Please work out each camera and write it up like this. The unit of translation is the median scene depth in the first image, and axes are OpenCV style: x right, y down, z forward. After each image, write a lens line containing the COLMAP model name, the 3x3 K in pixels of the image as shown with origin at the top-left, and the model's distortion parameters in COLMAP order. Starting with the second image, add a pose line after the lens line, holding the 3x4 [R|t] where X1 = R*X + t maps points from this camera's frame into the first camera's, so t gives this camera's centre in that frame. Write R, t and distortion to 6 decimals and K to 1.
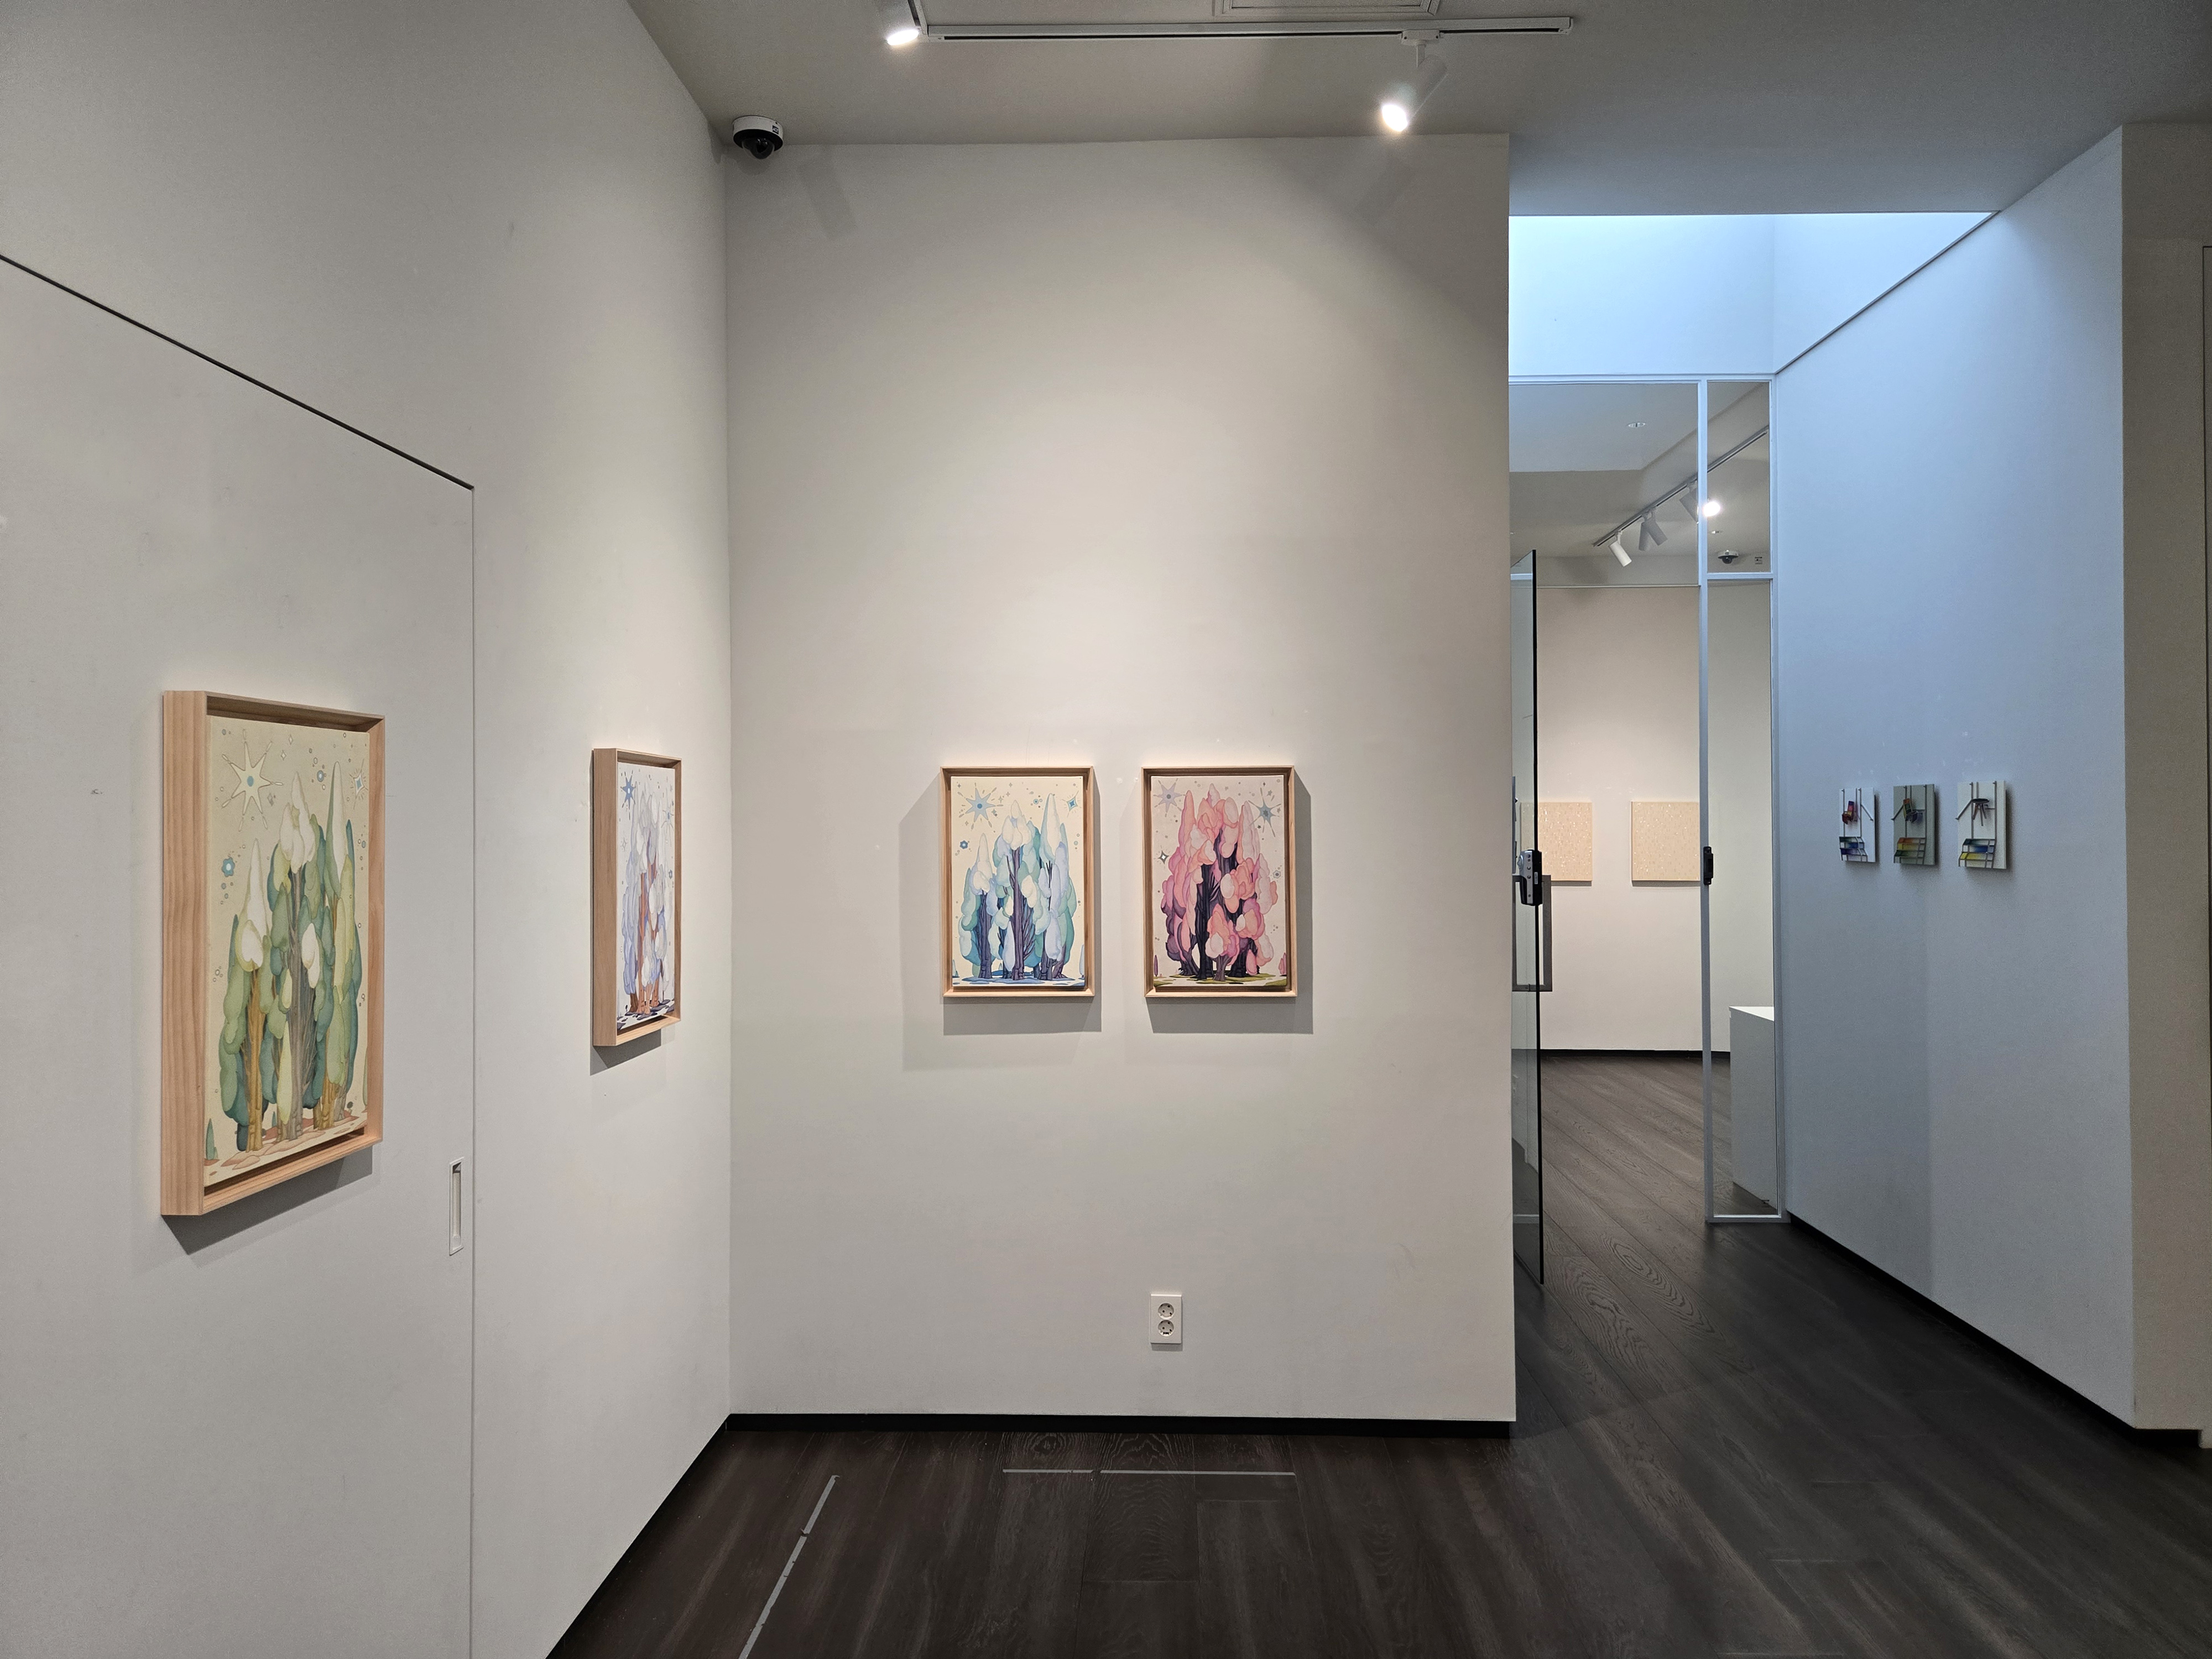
lens RADIAL K [[1497.0, 0, 1138.3], [0, 1497.0, 818.3], [0, 0, 1]] dist [0.085652, -0.065119]
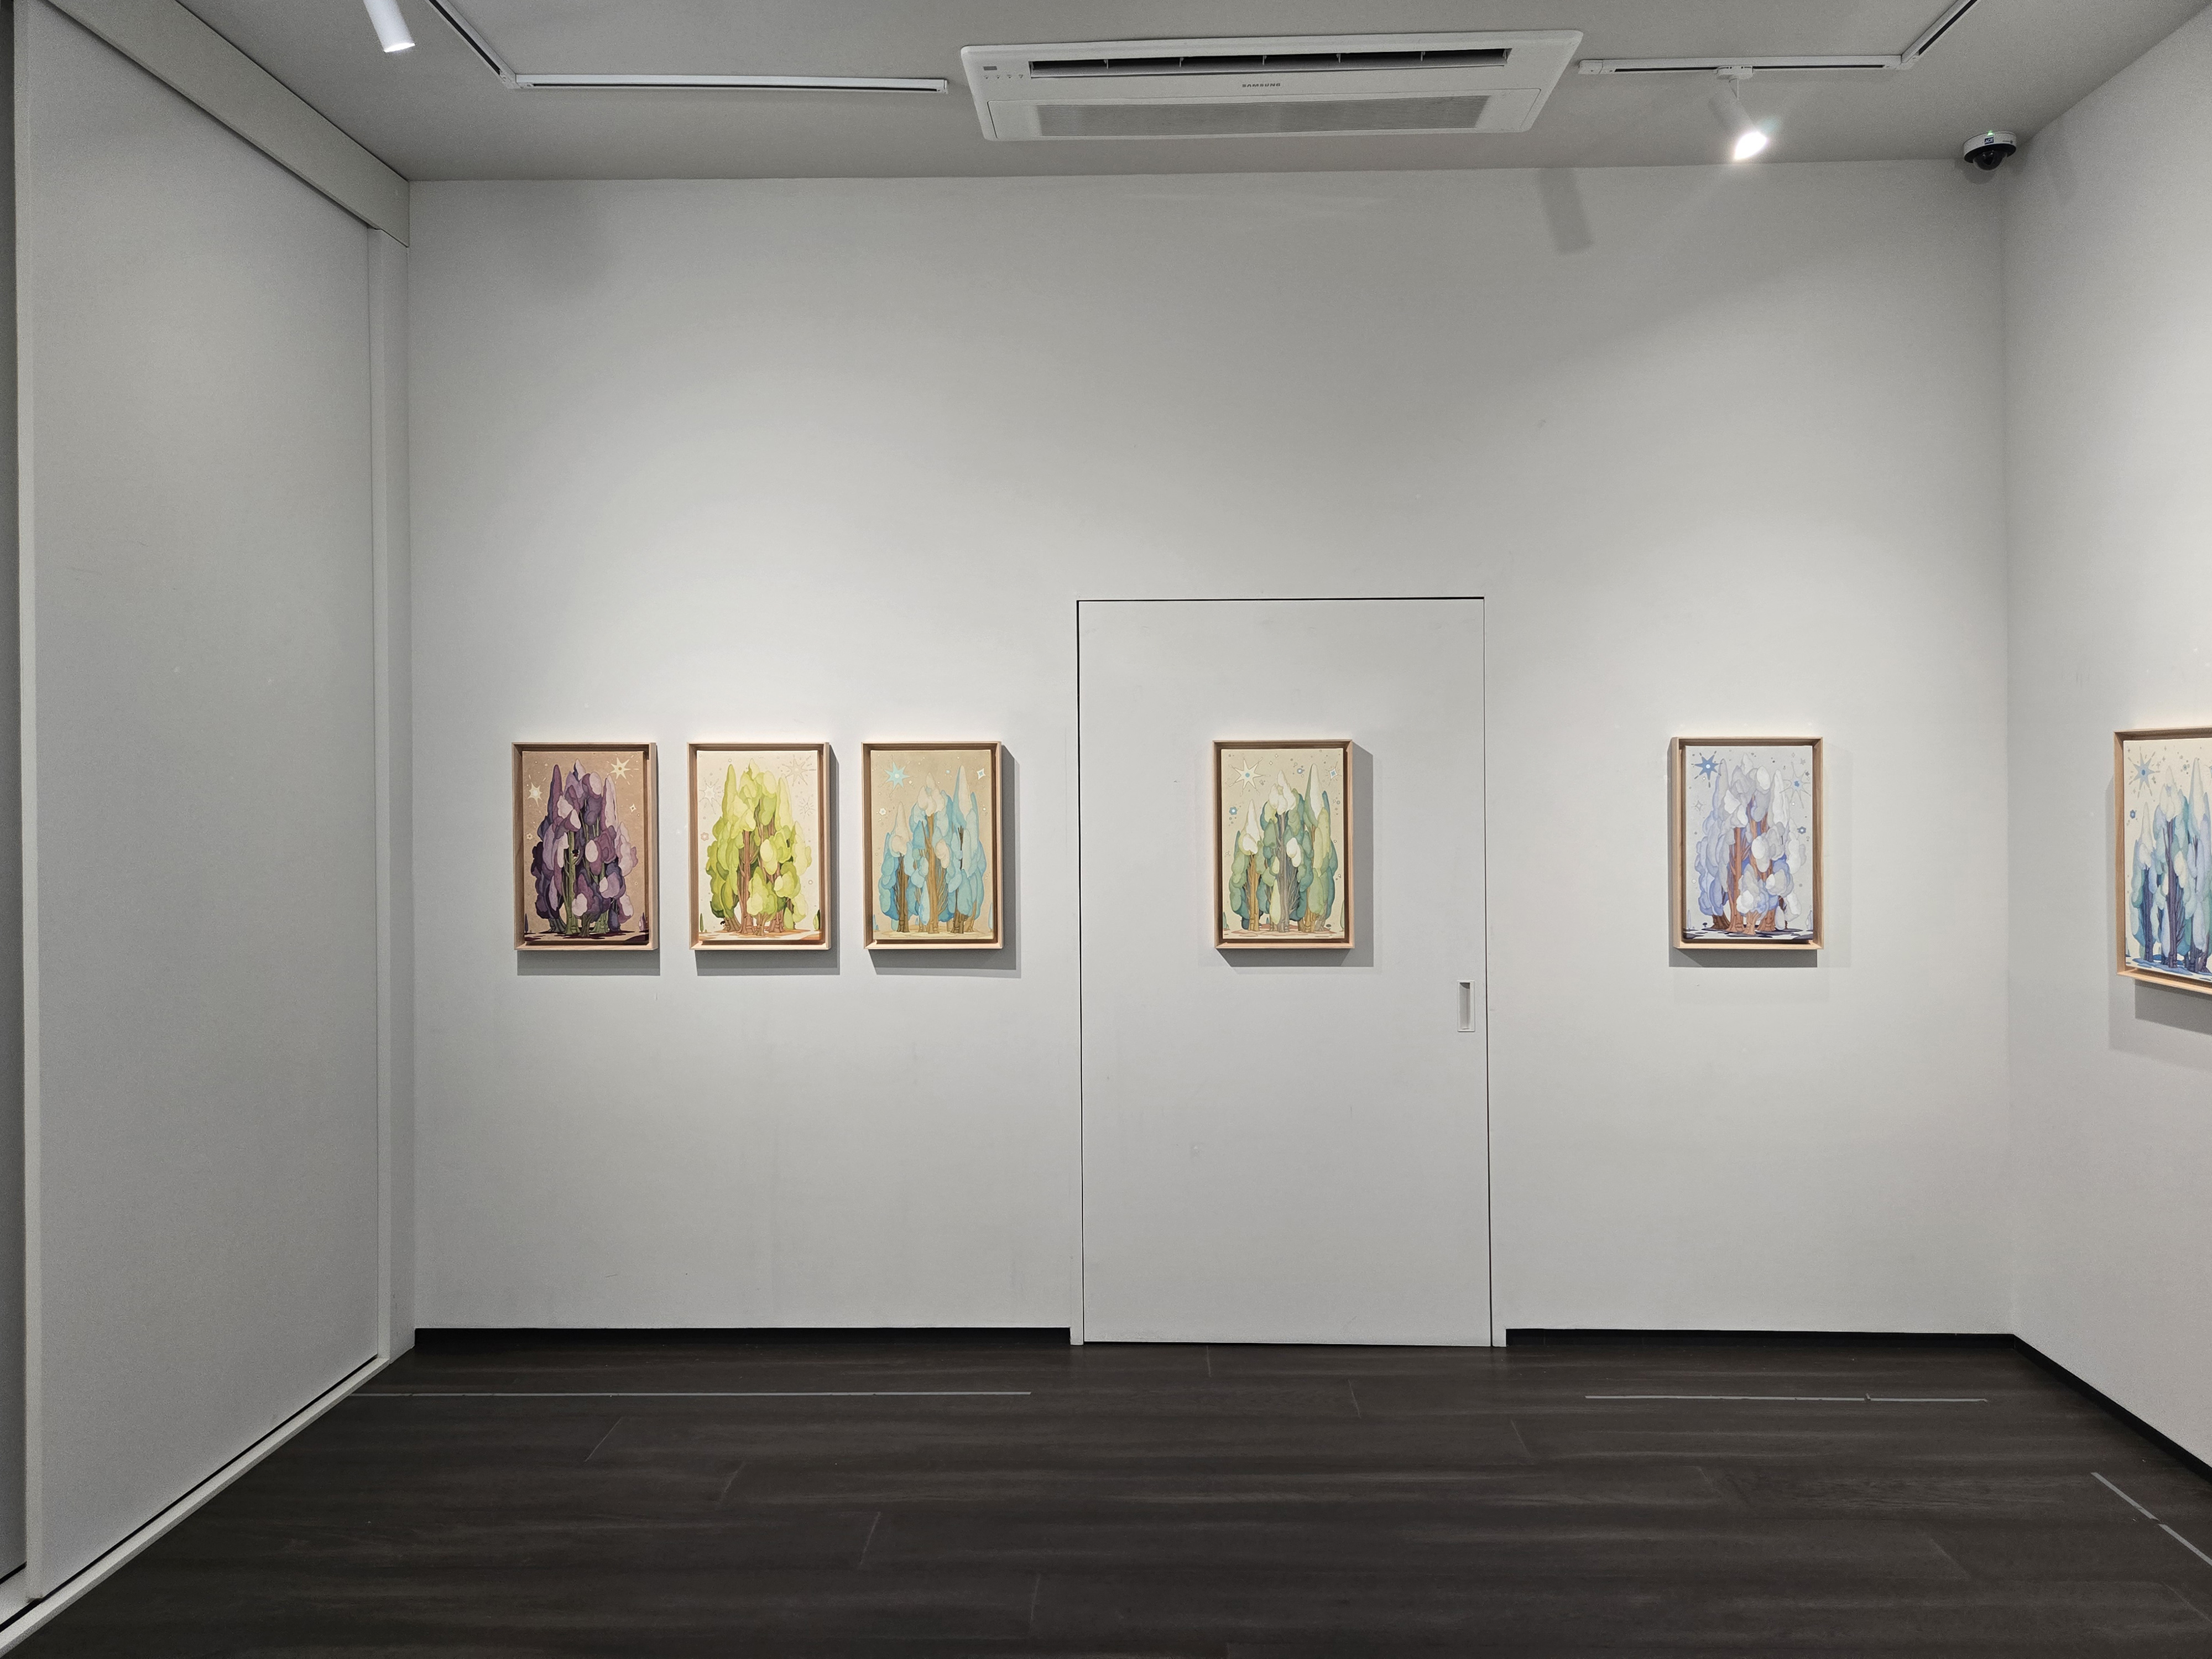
lens RADIAL K [[1510.6, 0, 1128.4], [0, 1510.6, 757.9], [0, 0, 1]] dist [0.064413, -0.050932]
pose [[0.001505, -0.010924, -0.999939, 0.833004], [0.009626, 0.999894, -0.010909, -0.012765], [0.999953, -0.009609, 0.001610, 0.380449]]
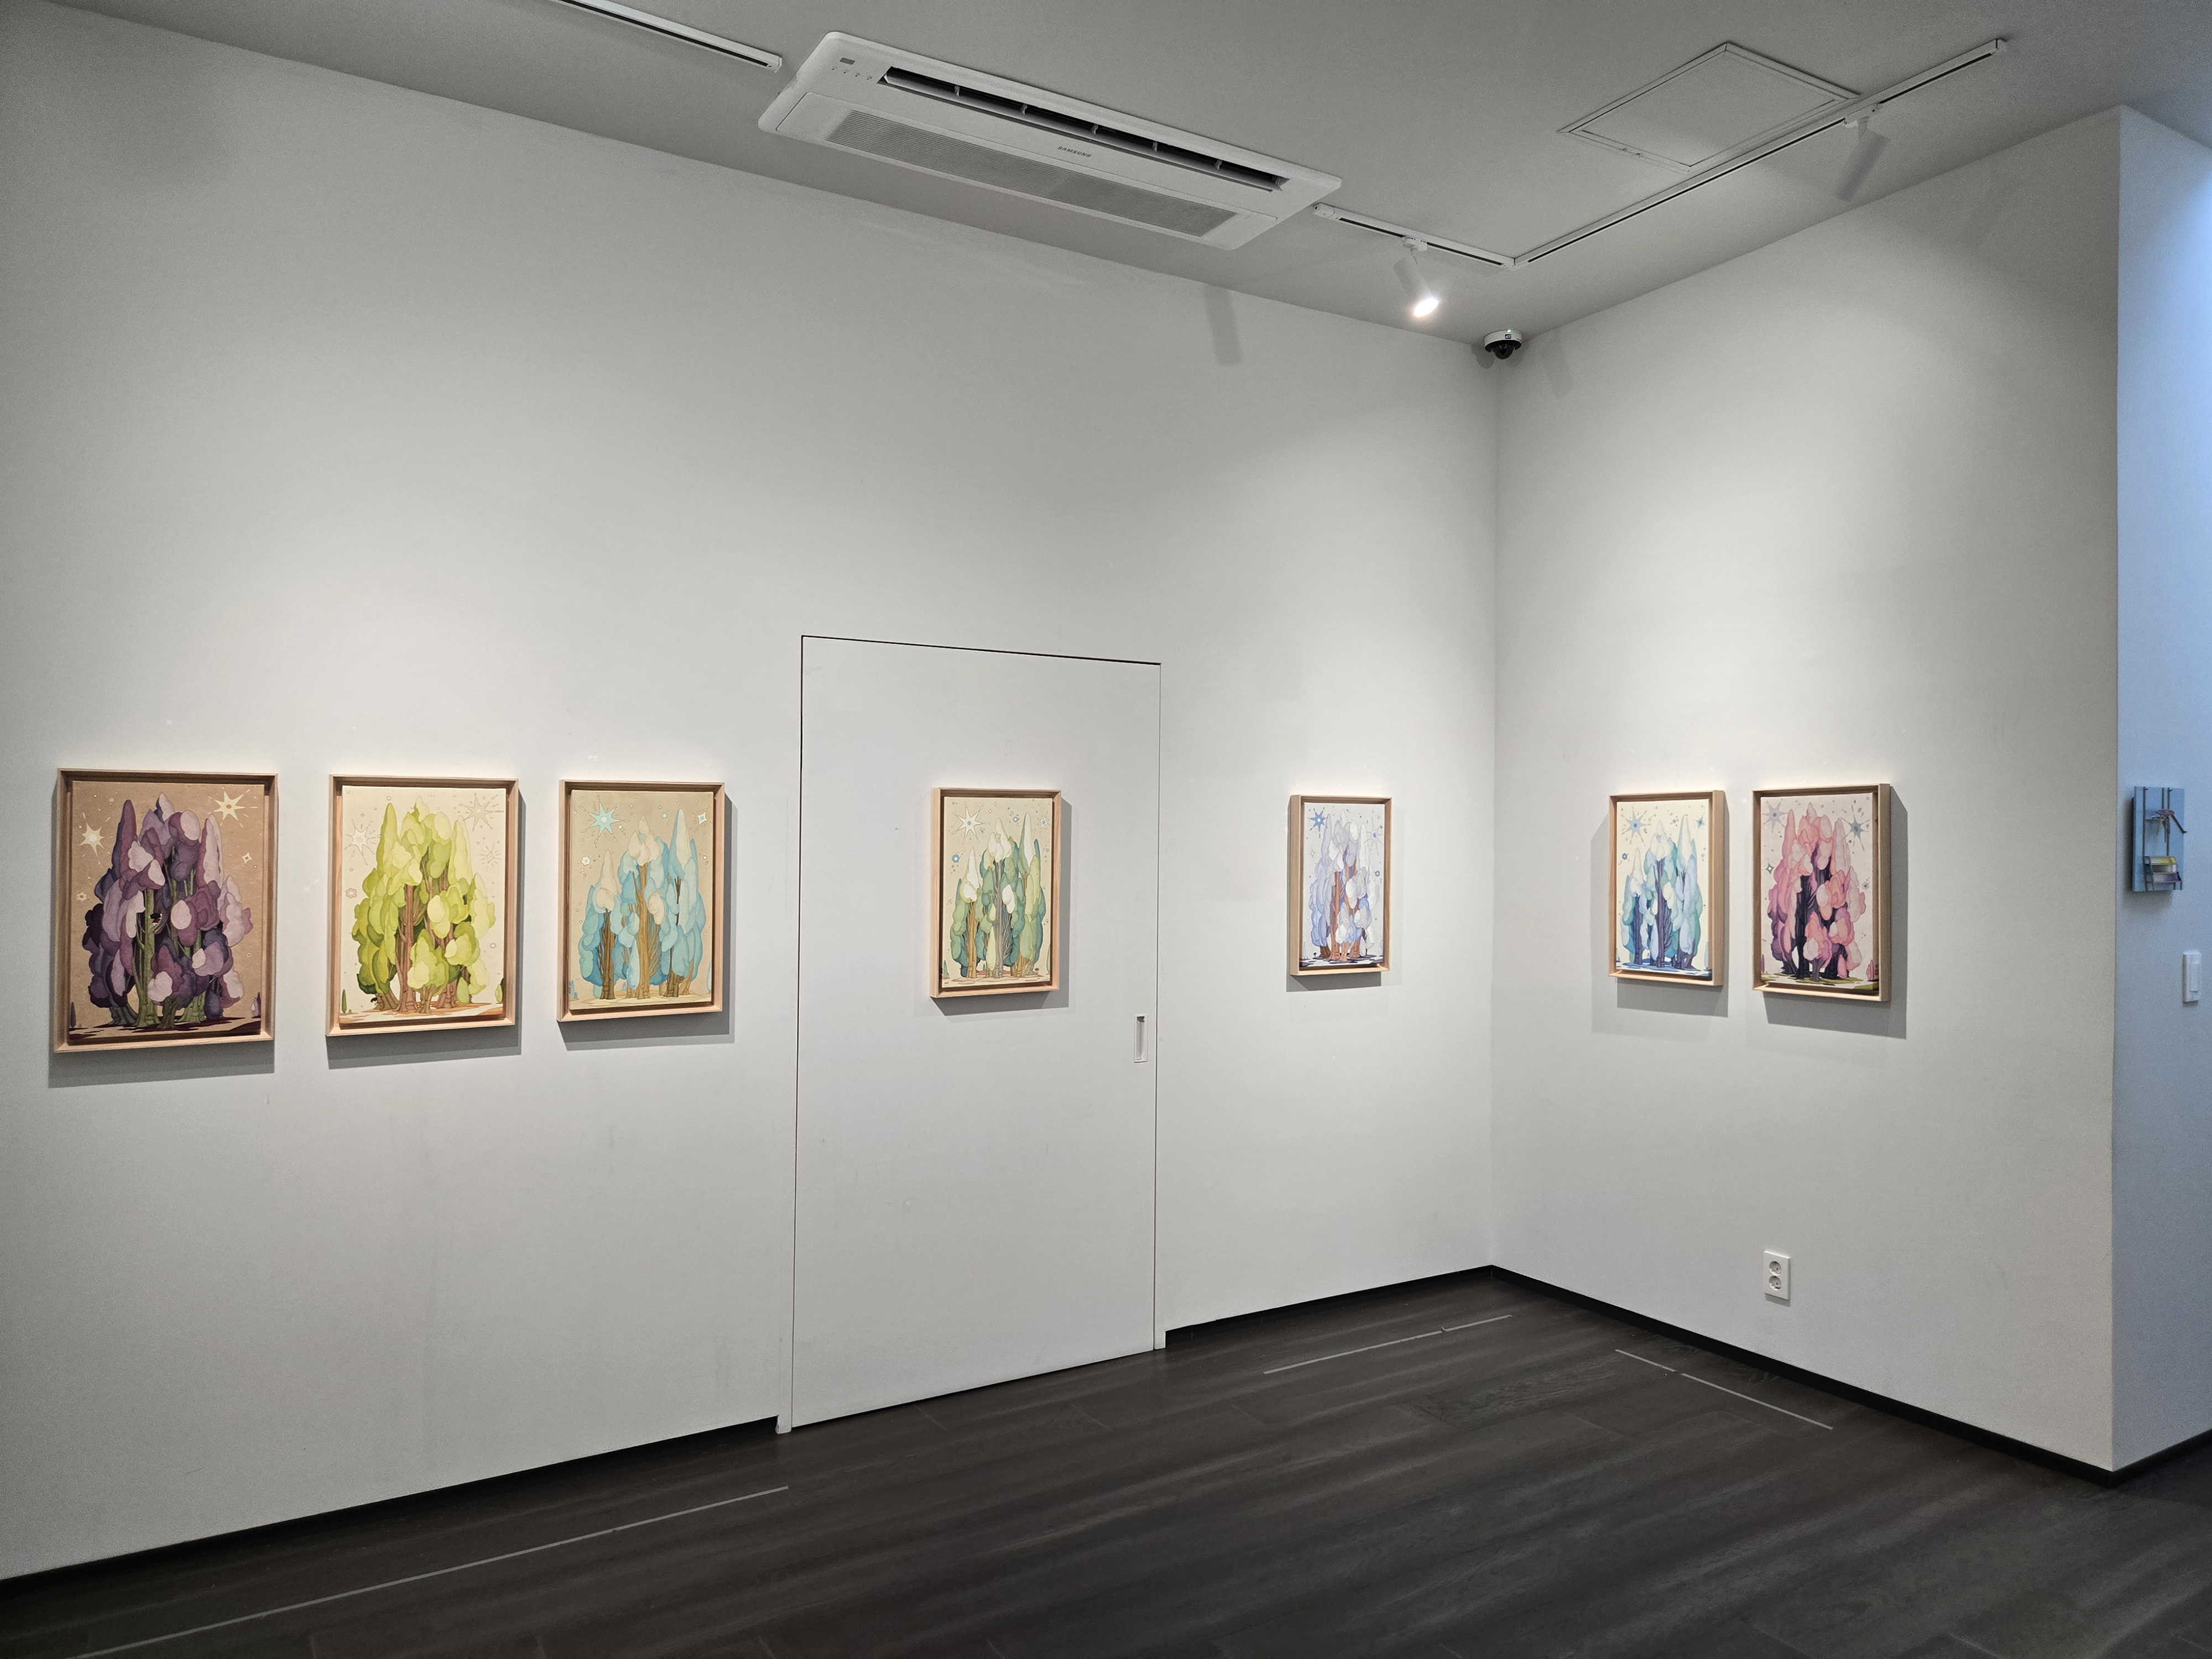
lens RADIAL K [[1497.0, 0, 1138.3], [0, 1497.0, 818.3], [0, 0, 1]] dist [0.085652, -0.065119]
pose [[0.545817, -0.015788, -0.837756, 0.720404], [0.006301, 0.999872, -0.014738, 0.001896], [0.837881, 0.002766, 0.545847, -0.027947]]
